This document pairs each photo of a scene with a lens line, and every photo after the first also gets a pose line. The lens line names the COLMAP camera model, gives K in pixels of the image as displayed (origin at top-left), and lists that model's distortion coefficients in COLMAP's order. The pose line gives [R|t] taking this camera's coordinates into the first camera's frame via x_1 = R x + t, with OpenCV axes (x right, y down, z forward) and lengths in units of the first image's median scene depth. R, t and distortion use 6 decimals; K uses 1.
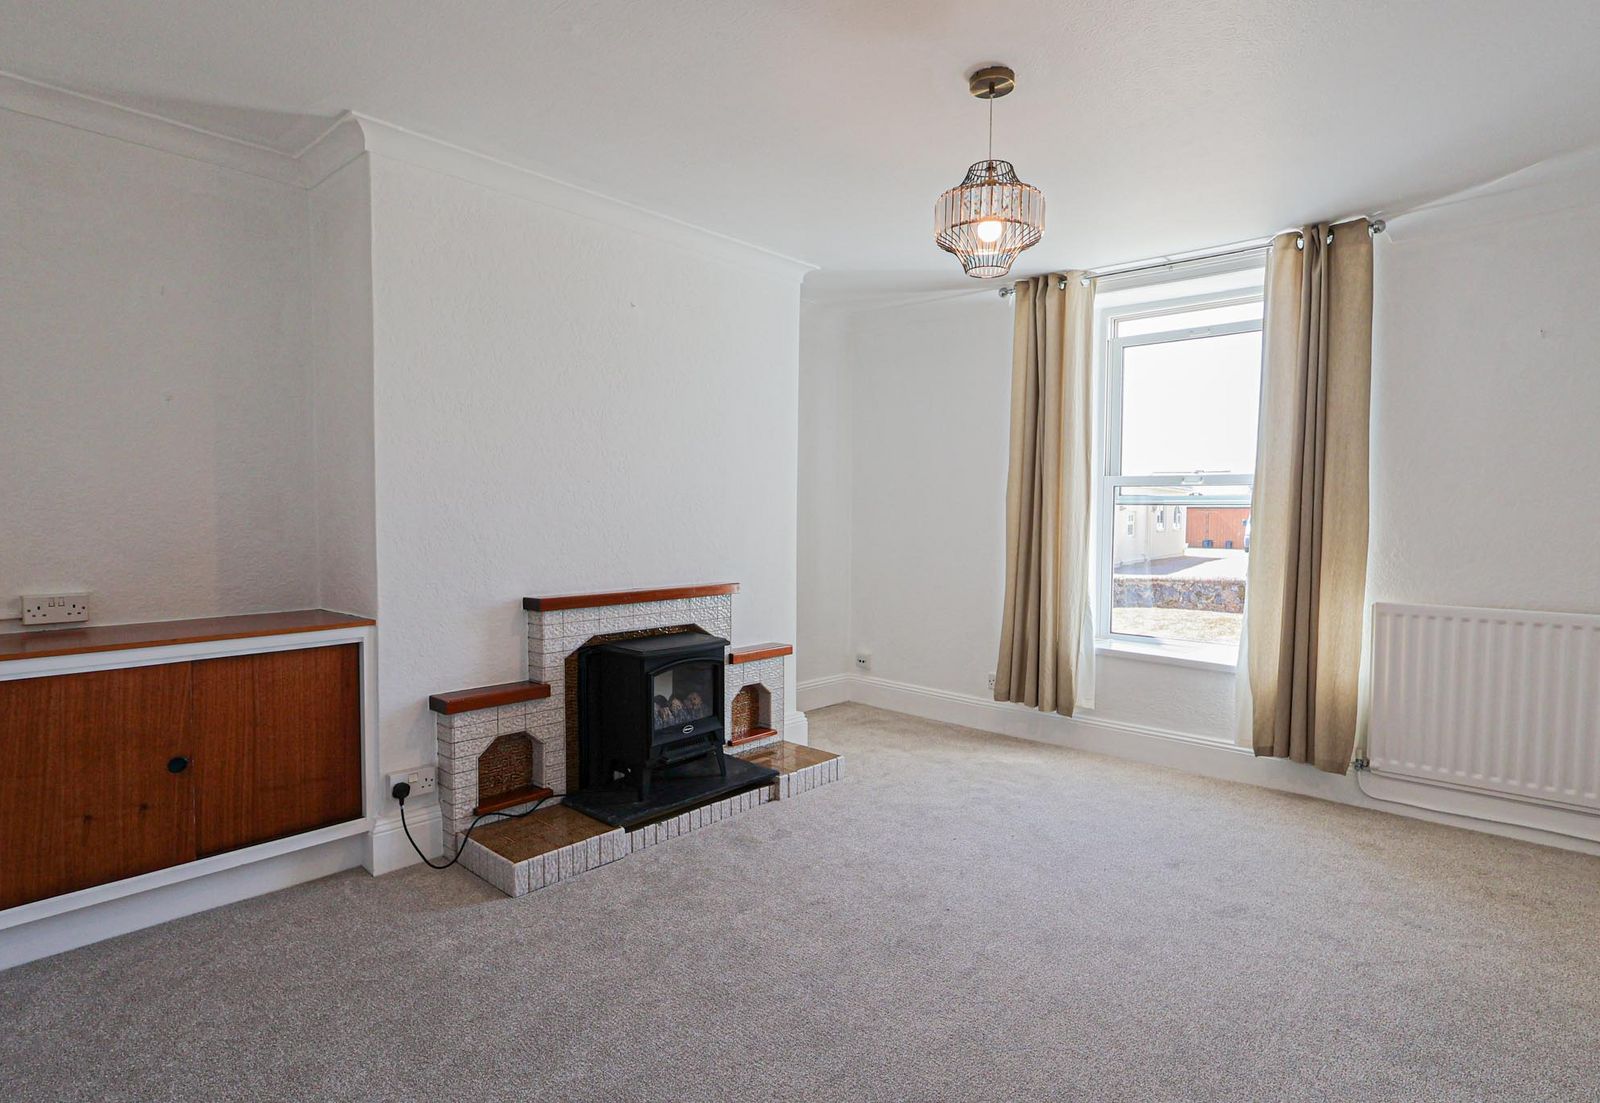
lens RADIAL K [[791.8, 0, 816.9], [0, 791.8, 546.9], [0, 0, 1]] dist [0.000378, -0.000163]
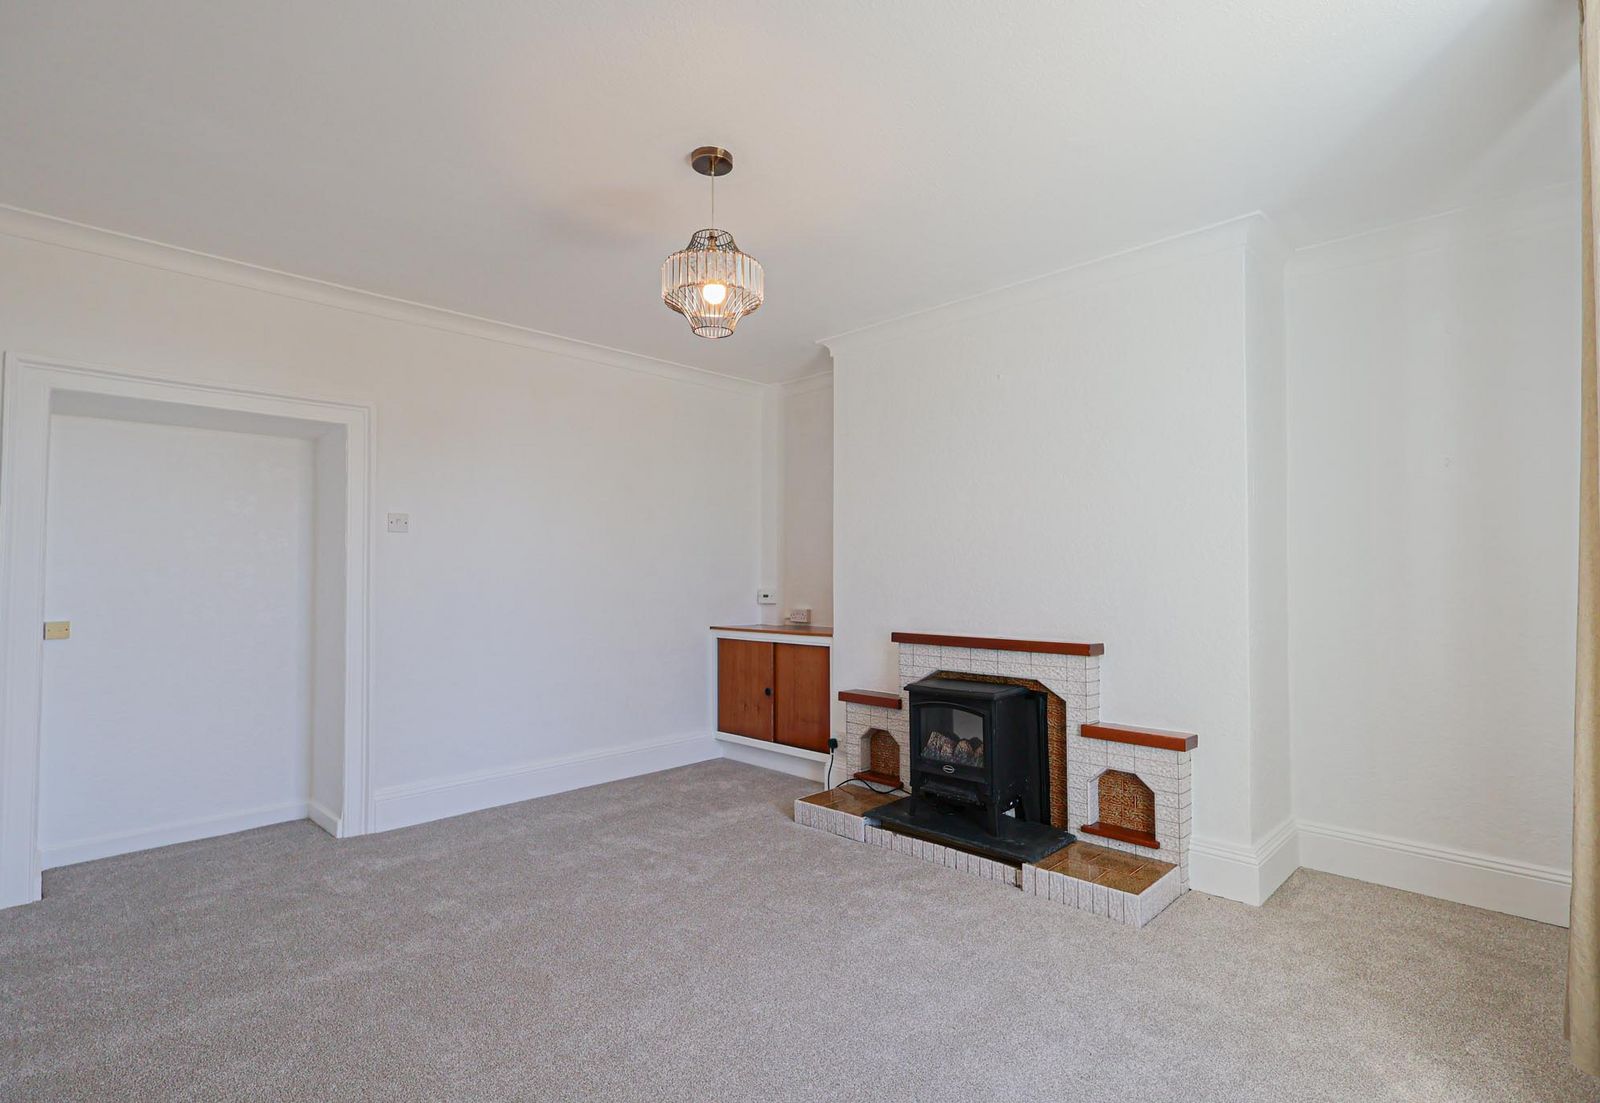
lens RADIAL K [[791.8, 0, 816.9], [0, 791.8, 546.9], [0, 0, 1]] dist [0.000378, -0.000163]
pose [[-0.017092, -0.041048, -0.999011, 0.946025], [-0.038392, 0.998447, -0.040368, -0.017323], [0.999117, 0.037664, -0.018641, 0.865785]]
